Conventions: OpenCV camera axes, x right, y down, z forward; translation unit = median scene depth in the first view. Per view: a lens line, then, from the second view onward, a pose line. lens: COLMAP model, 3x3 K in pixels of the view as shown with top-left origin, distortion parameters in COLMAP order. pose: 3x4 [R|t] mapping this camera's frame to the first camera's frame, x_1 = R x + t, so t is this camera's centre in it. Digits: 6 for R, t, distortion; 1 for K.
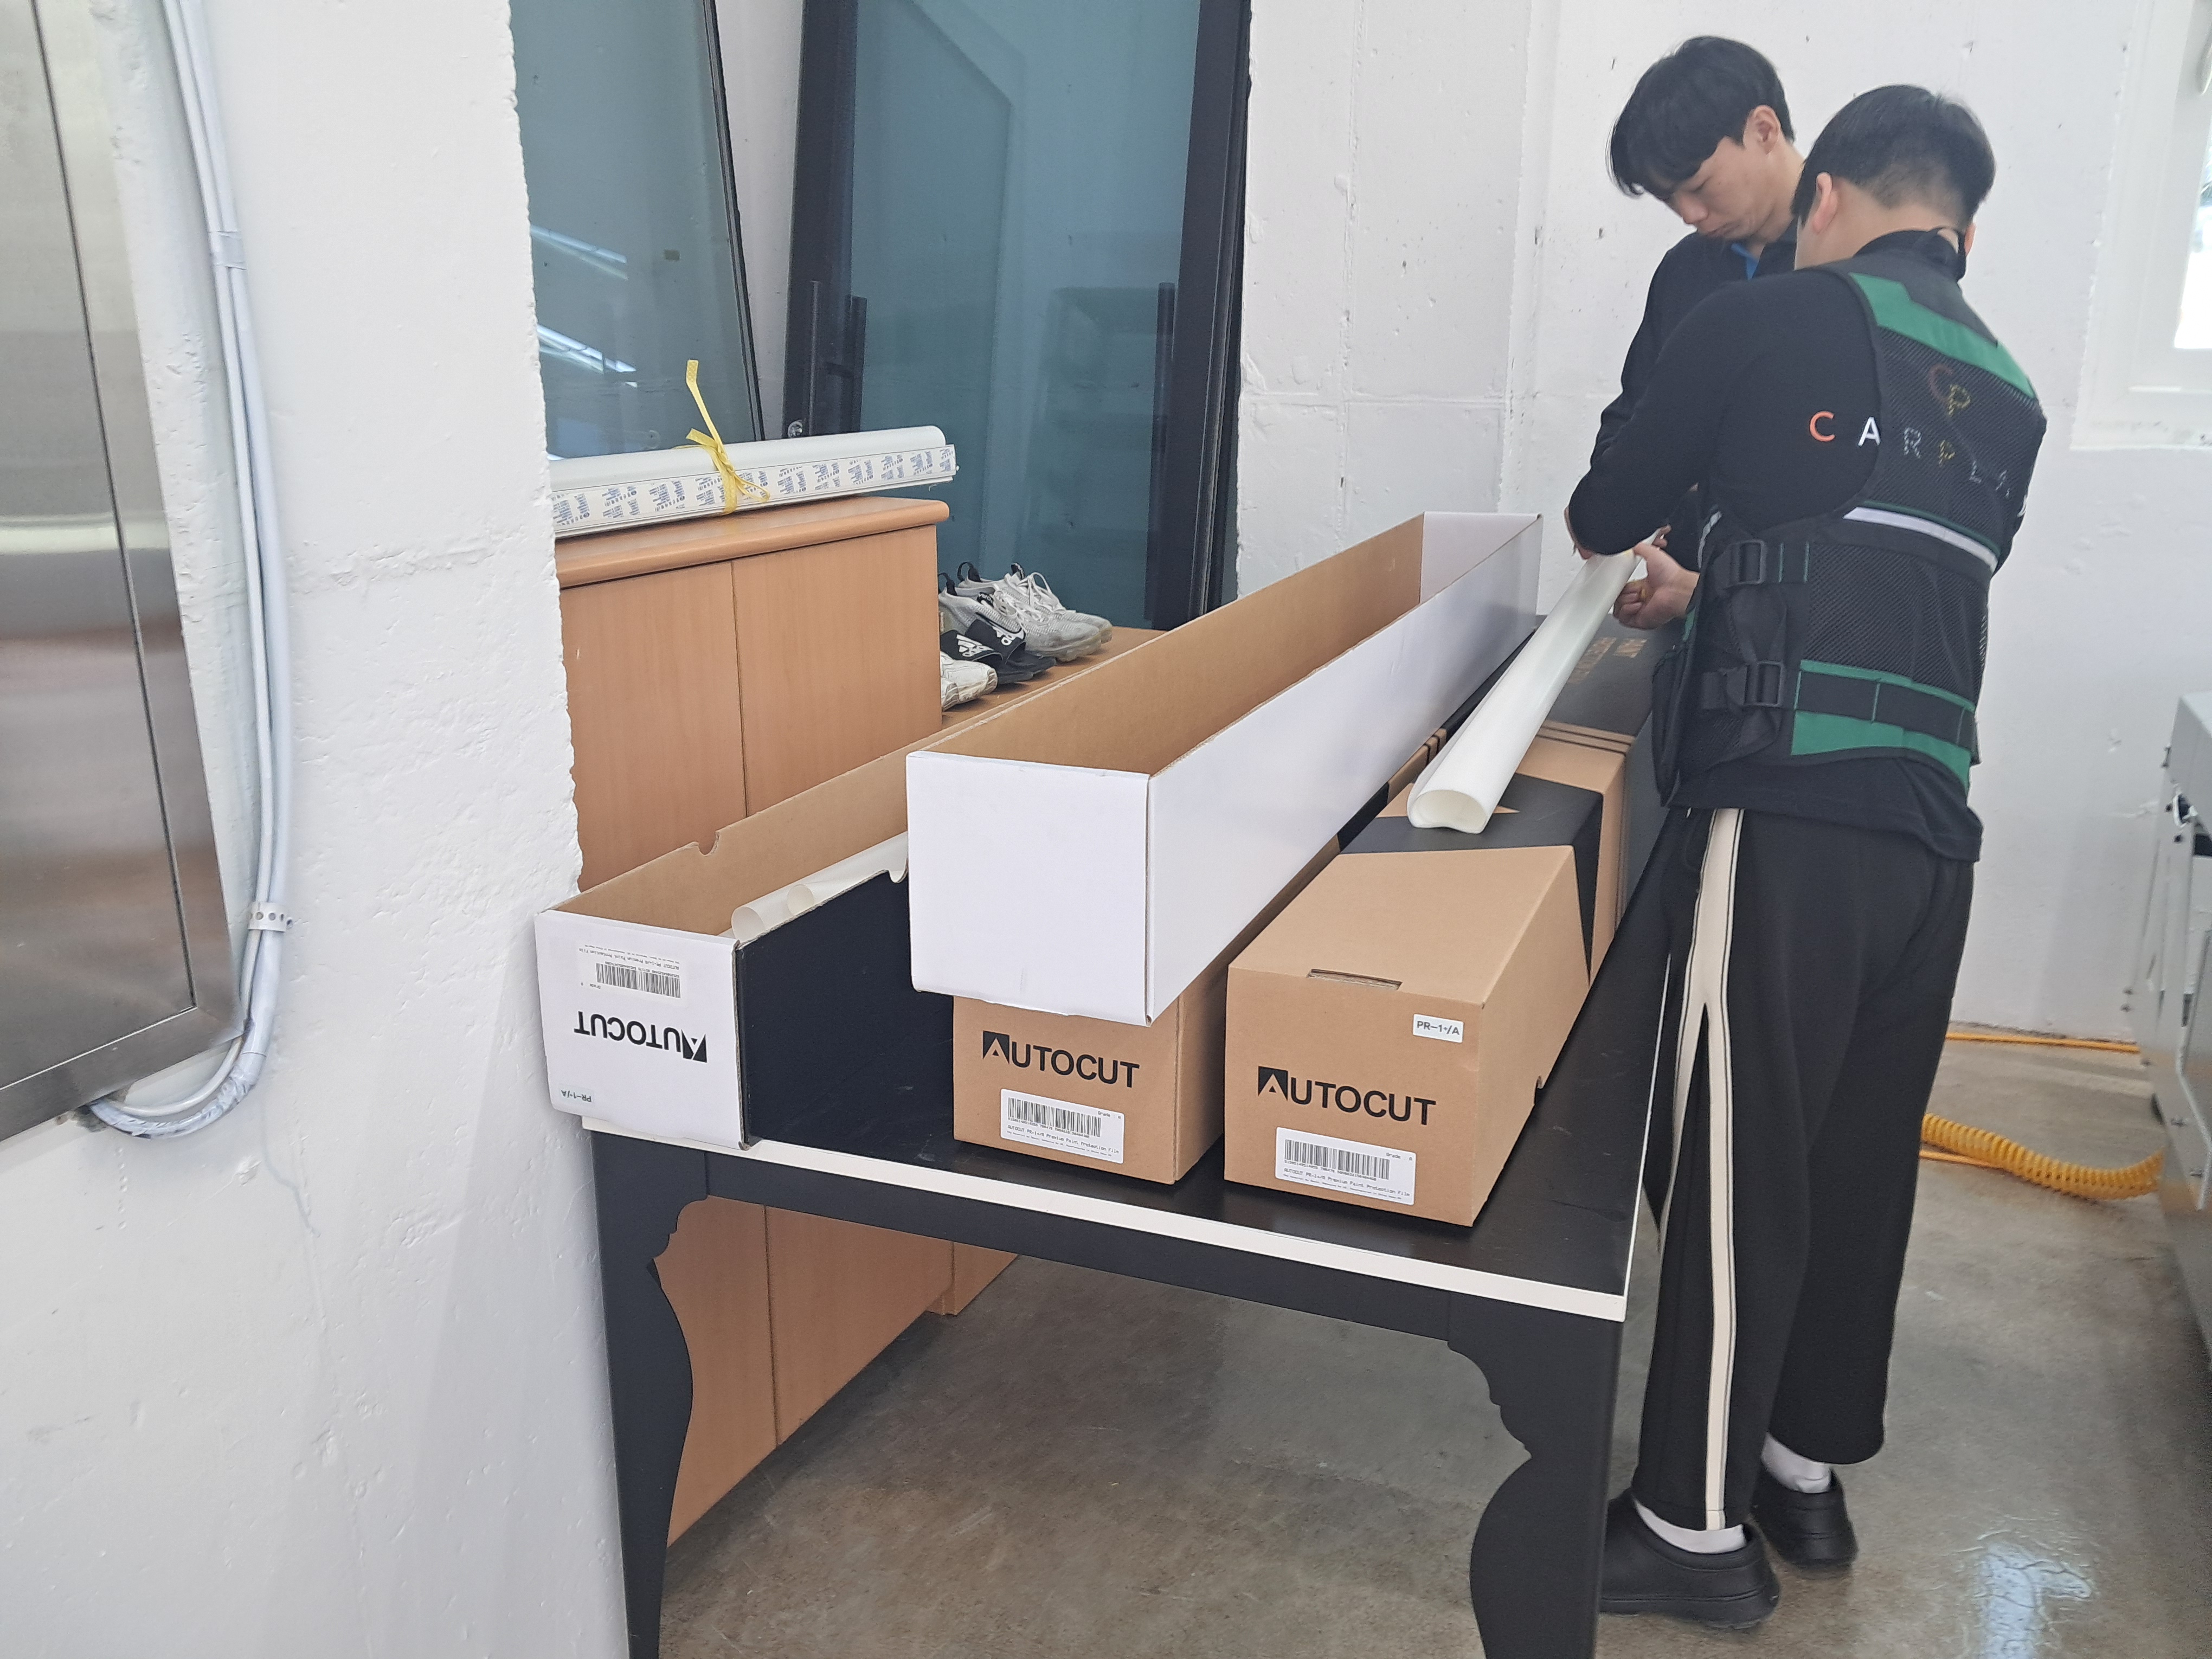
lens RADIAL K [[1725.5, 0, 1106.0], [0, 1725.5, 829.5], [0, 0, 1]] dist [-0.010127, -0.001693]
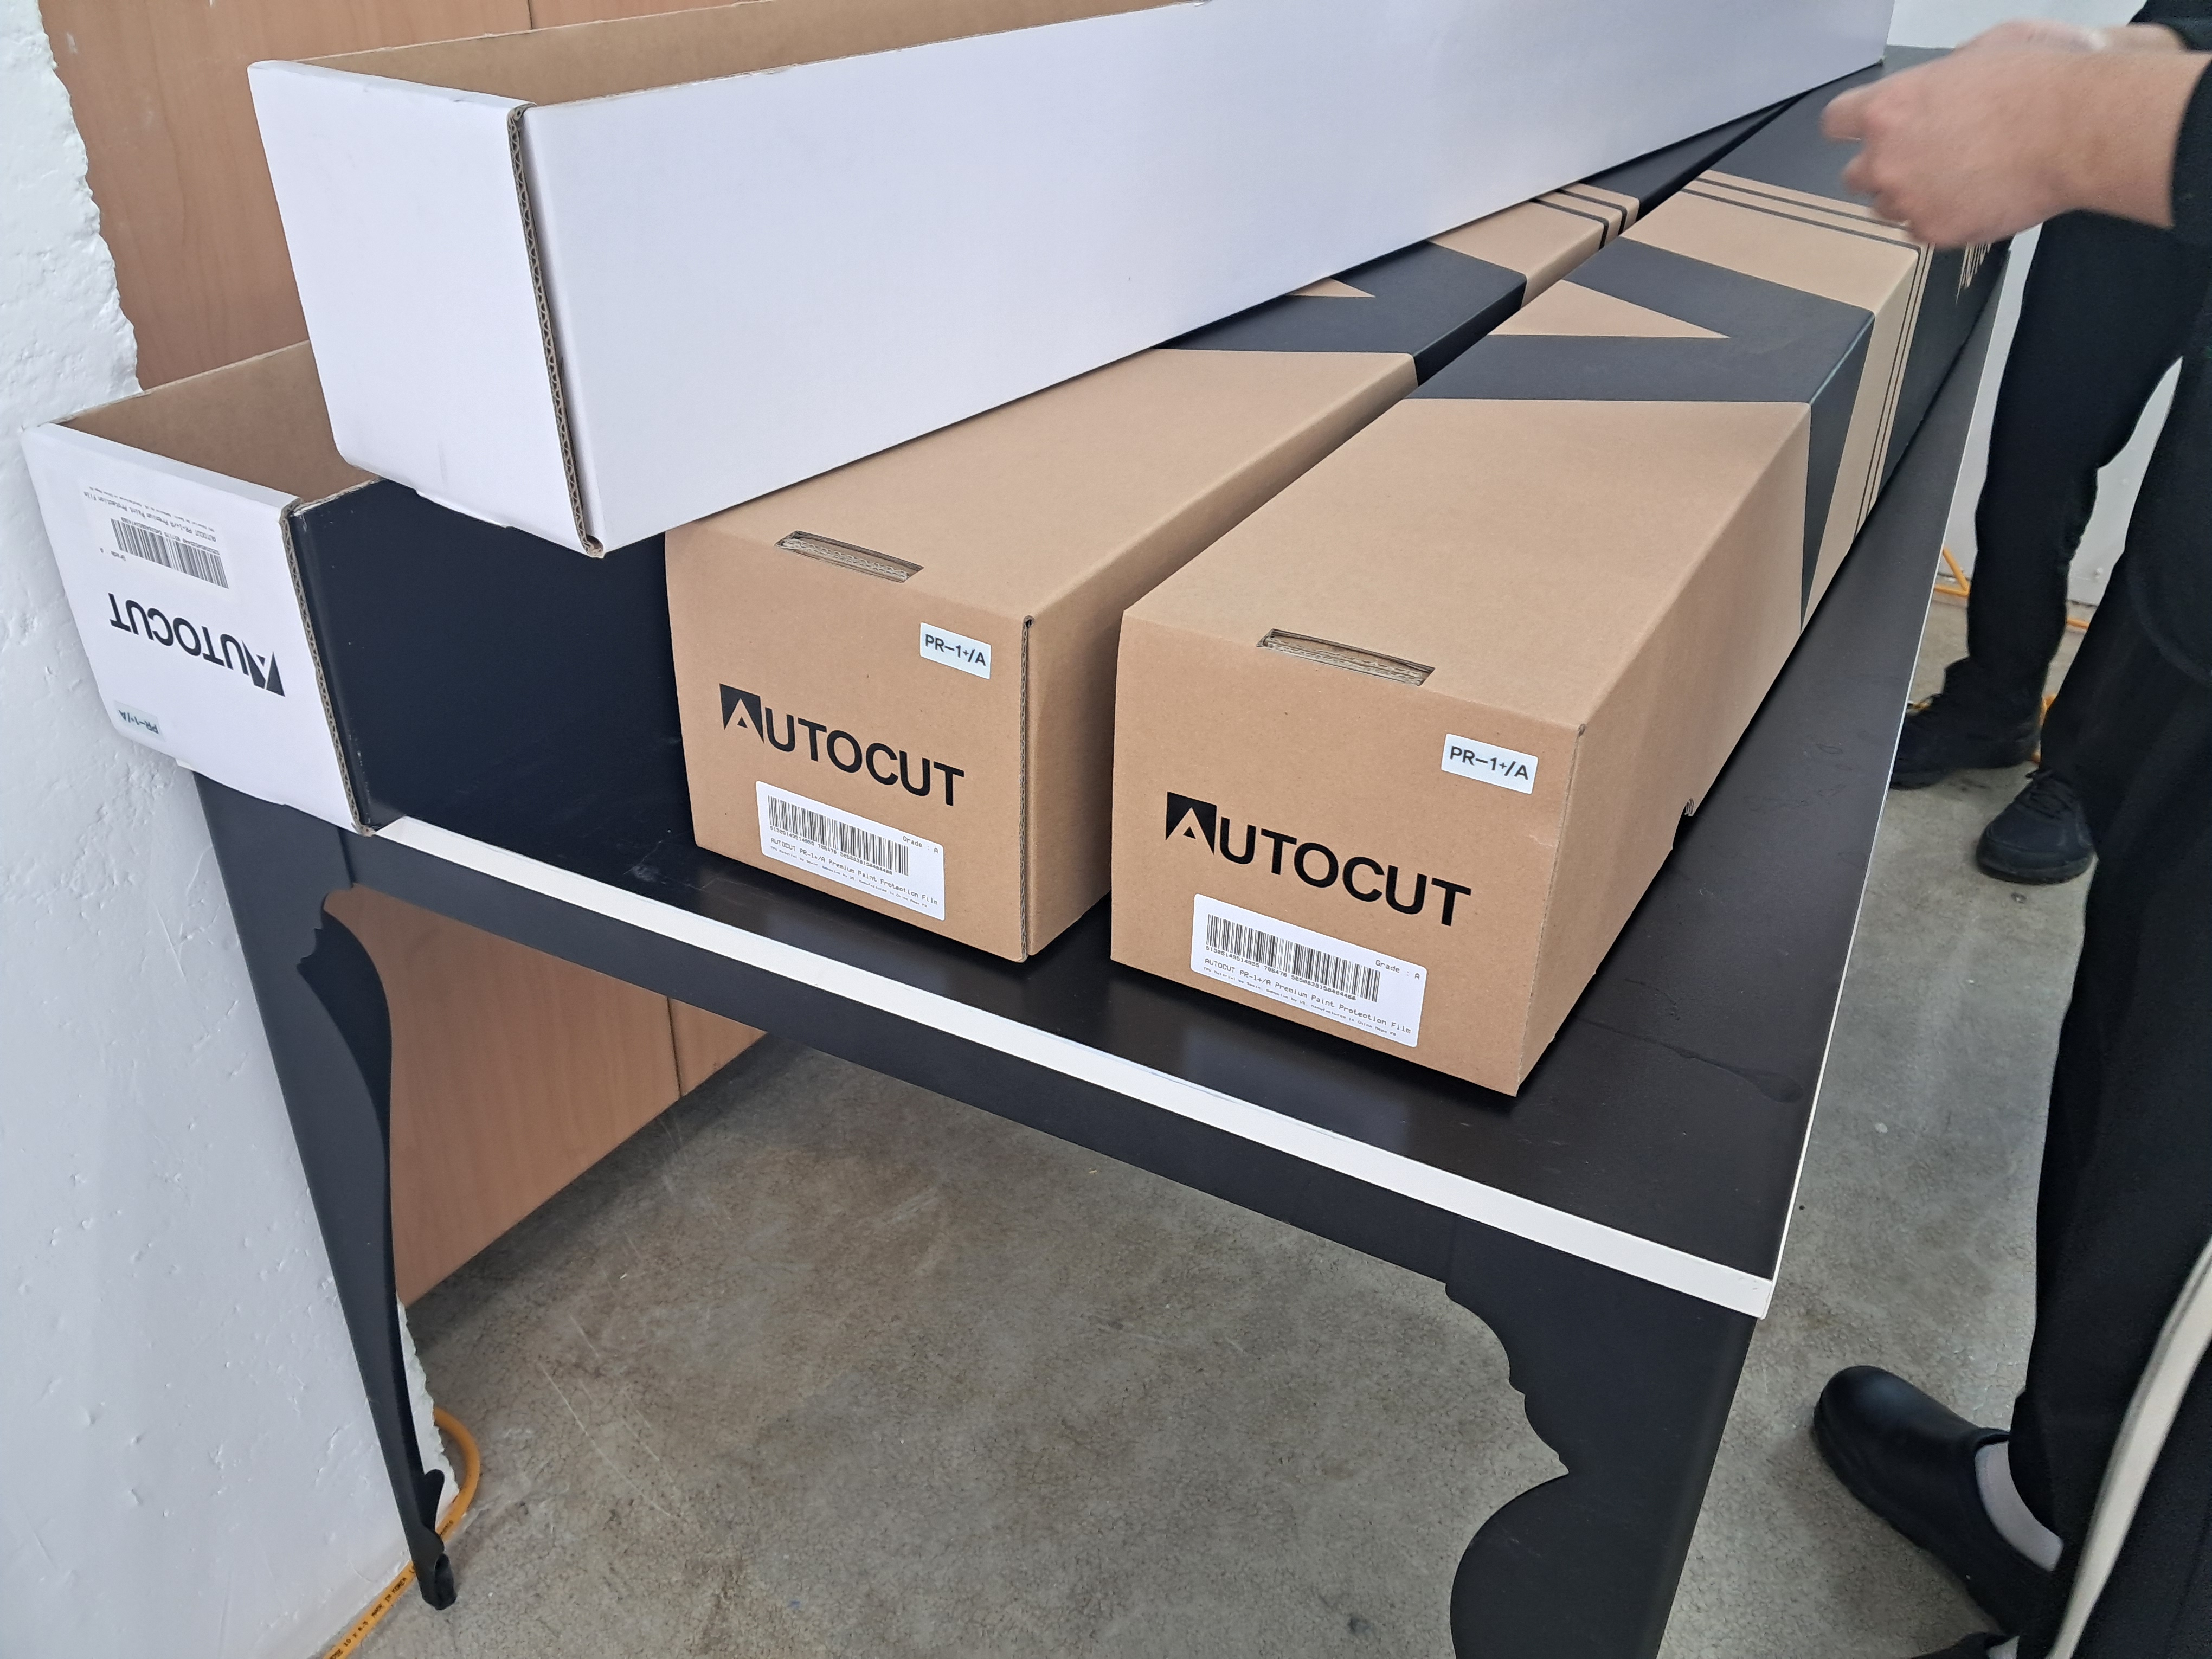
lens RADIAL K [[1723.4, 0, 1106.0], [0, 1723.4, 829.5], [0, 0, 1]] dist [0.130375, -0.233330]
pose [[0.992654, 0.081359, -0.089550, 0.114360], [-0.053089, 0.957982, 0.281872, -0.009435], [0.108720, -0.275047, 0.955264, 0.429553]]
